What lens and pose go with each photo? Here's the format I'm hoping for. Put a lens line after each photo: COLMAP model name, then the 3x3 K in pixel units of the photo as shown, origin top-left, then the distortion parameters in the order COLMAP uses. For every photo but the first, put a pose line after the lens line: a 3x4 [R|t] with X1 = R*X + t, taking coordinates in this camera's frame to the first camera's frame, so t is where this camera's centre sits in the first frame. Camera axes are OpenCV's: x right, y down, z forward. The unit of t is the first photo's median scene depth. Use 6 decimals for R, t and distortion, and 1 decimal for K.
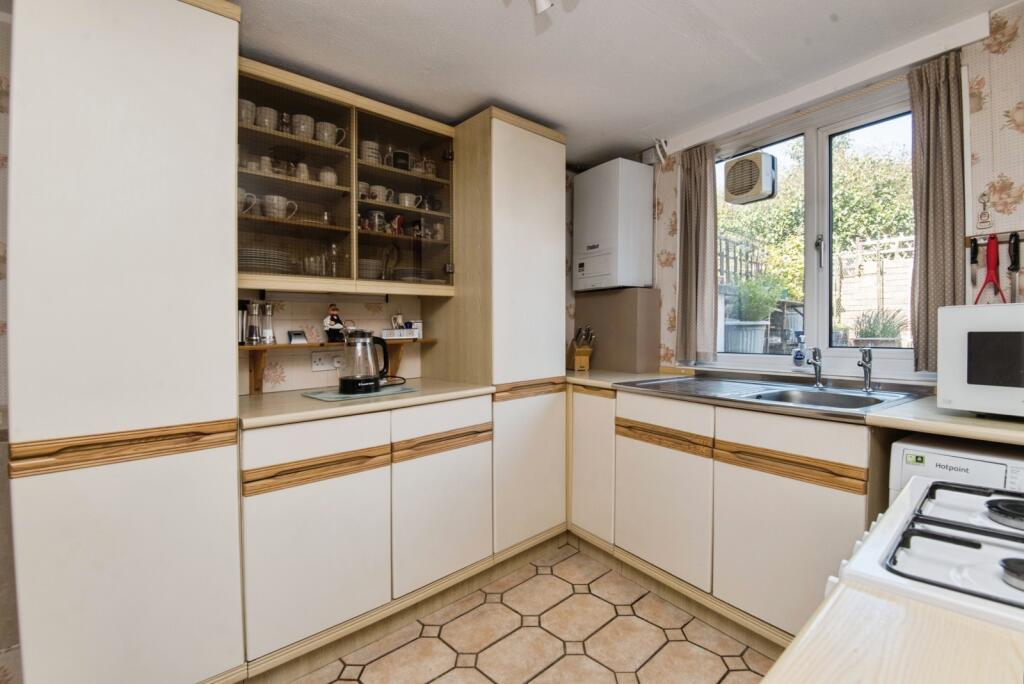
lens RADIAL K [[471.8, 0, 517.7], [0, 471.8, 329.0], [0, 0, 1]] dist [-0.000261, -0.017844]
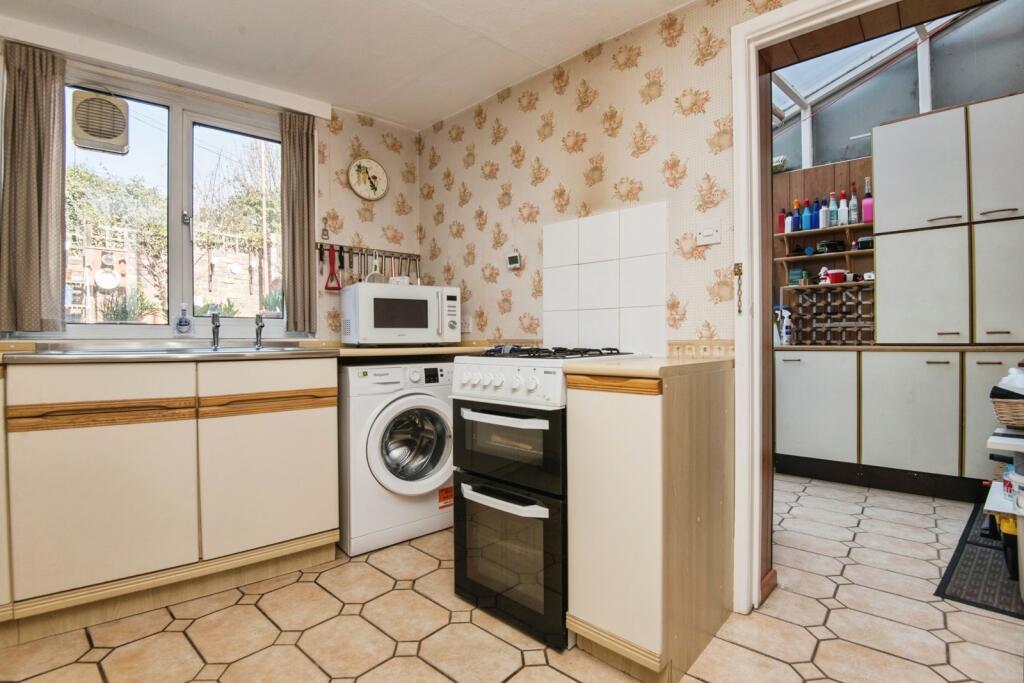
lens RADIAL K [[471.8, 0, 517.7], [0, 471.8, 328.5], [0, 0, 1]] dist [-0.000261, -0.017844]
pose [[-0.079657, 0.030450, 0.996357, -0.610528], [0.004328, 0.999534, -0.030201, 0.131972], [-0.996813, 0.001906, -0.079752, 0.454230]]
